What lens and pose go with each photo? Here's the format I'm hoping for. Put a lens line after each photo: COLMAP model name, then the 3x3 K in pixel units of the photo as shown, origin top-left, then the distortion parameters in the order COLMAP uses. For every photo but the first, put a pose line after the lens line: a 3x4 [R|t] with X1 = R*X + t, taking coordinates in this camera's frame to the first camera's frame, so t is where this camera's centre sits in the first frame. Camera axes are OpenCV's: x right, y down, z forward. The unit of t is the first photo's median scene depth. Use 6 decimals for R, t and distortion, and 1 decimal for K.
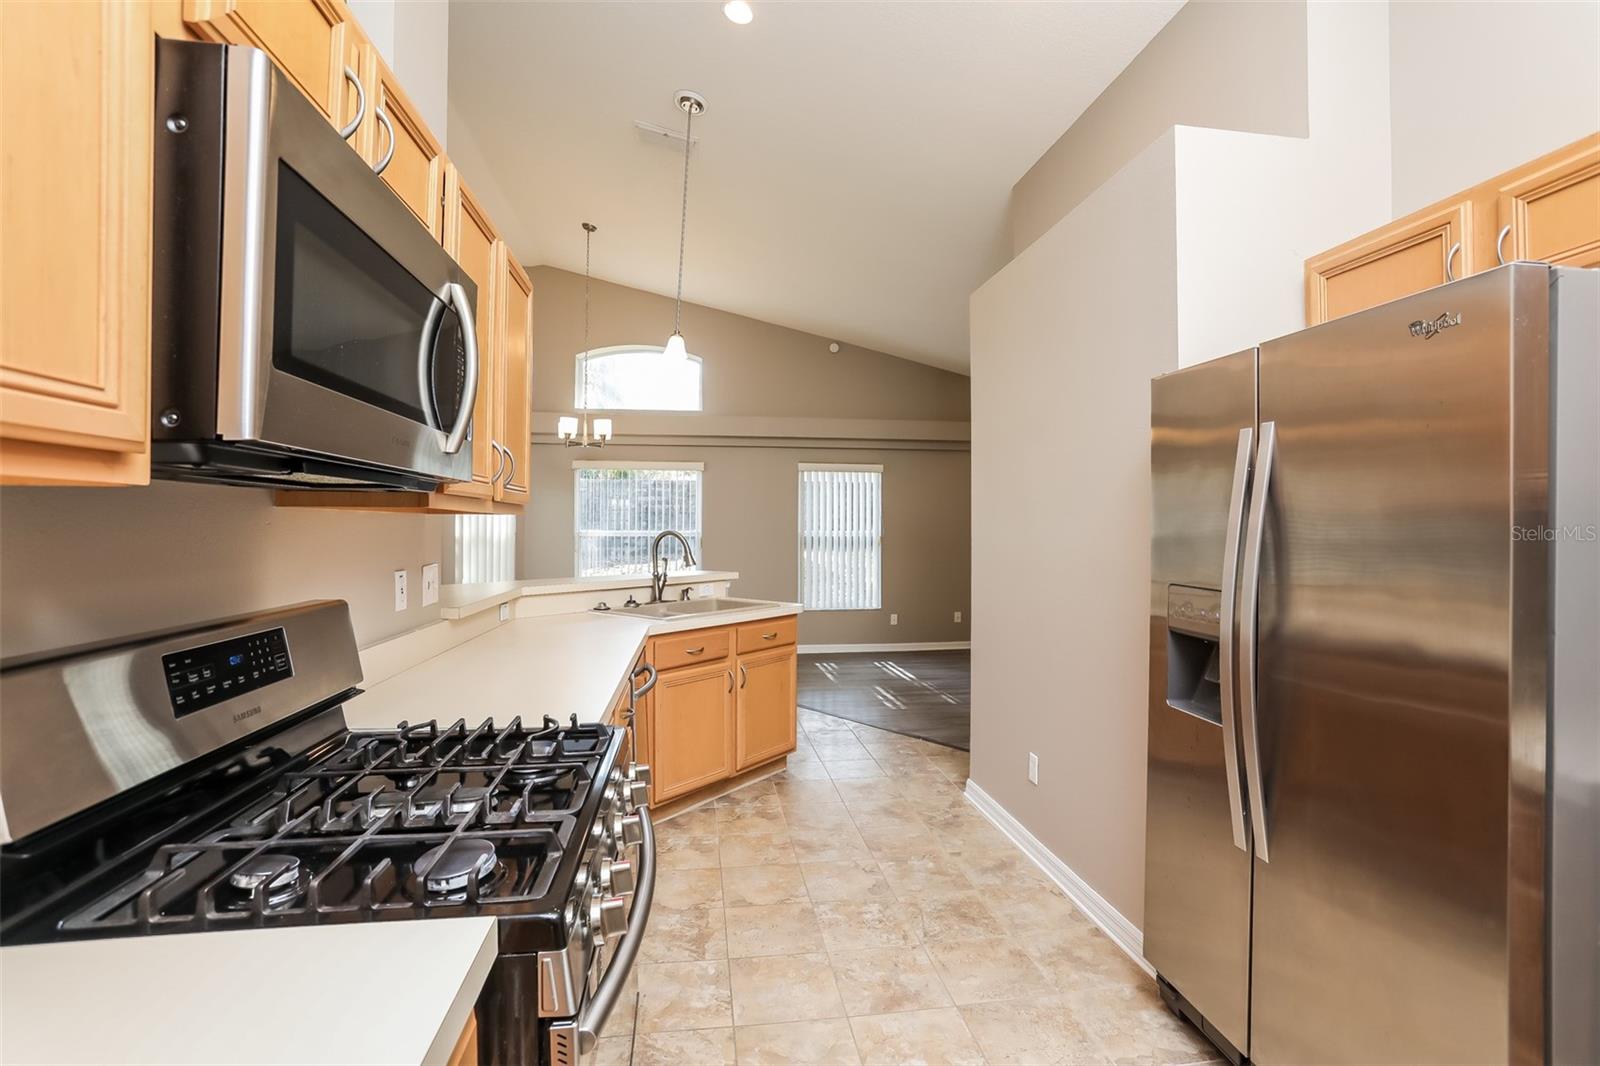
lens RADIAL K [[730.0, 0, 798.5], [0, 730.0, 524.1], [0, 0, 1]] dist [-0.004811, -0.000454]
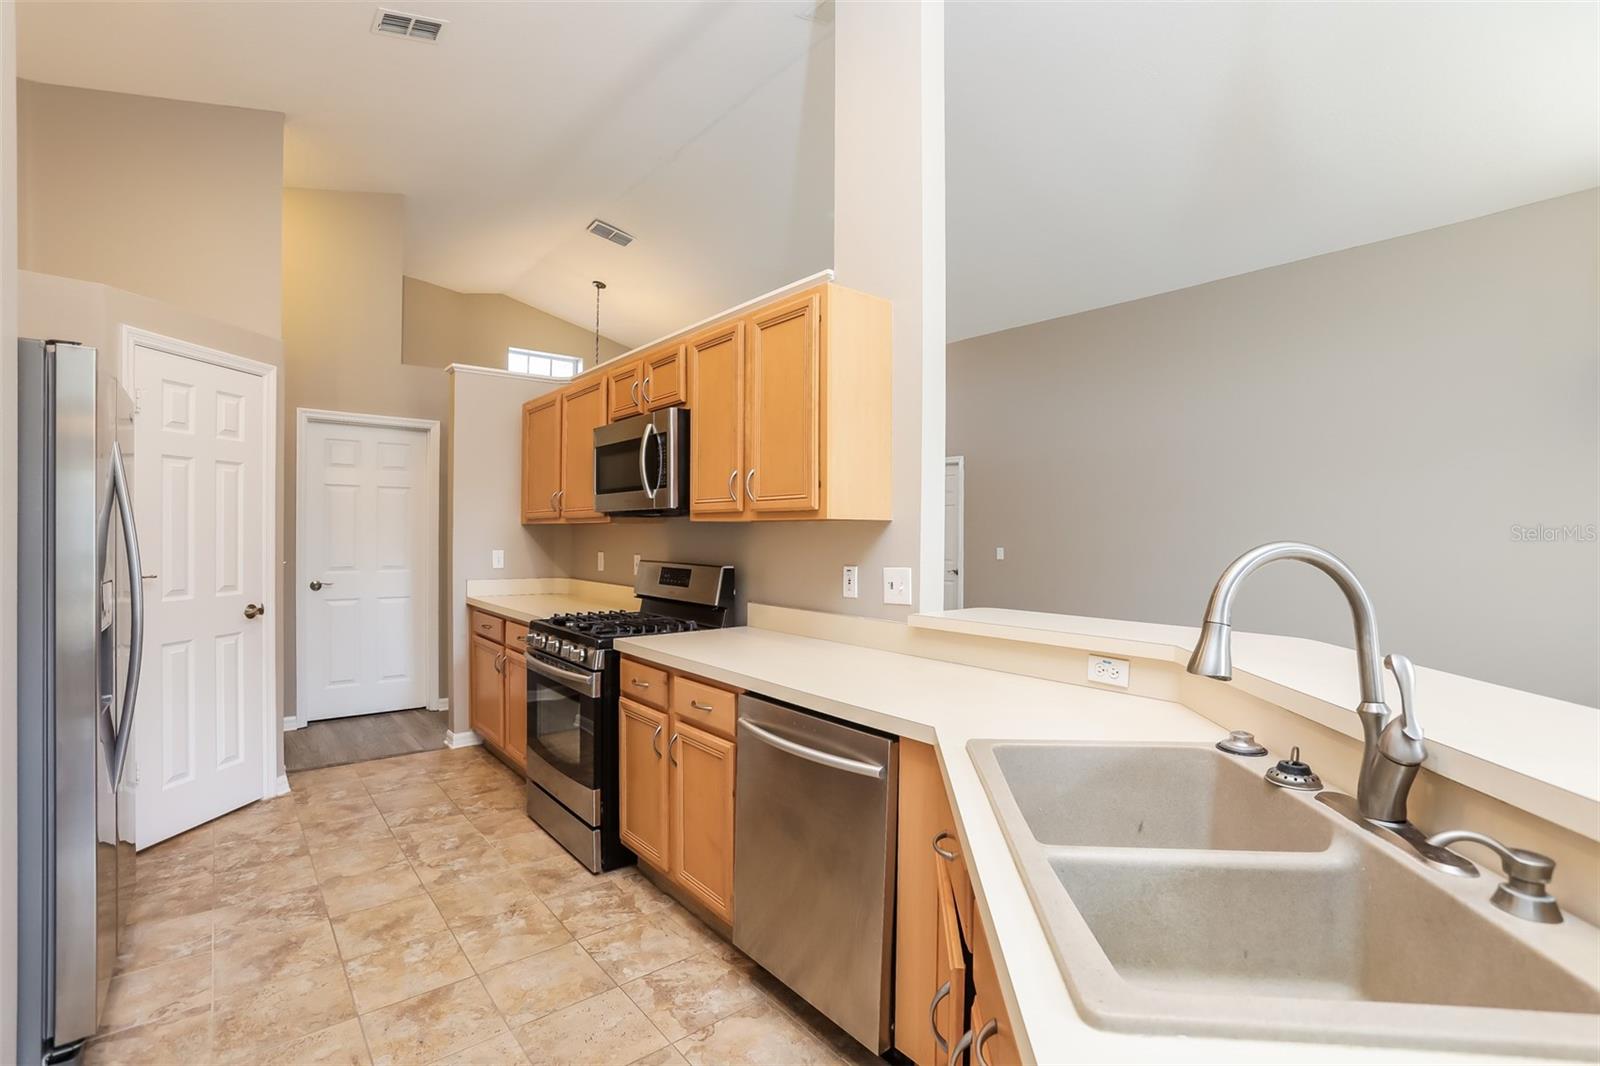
lens RADIAL K [[730.0, 0, 796.5], [0, 730.0, 540.5], [0, 0, 1]] dist [-0.004811, -0.000454]
pose [[-0.859202, 0.001588, -0.511635, 0.197673], [0.007820, 0.999919, -0.010029, 0.029683], [0.511578, -0.012617, -0.859144, 2.033527]]
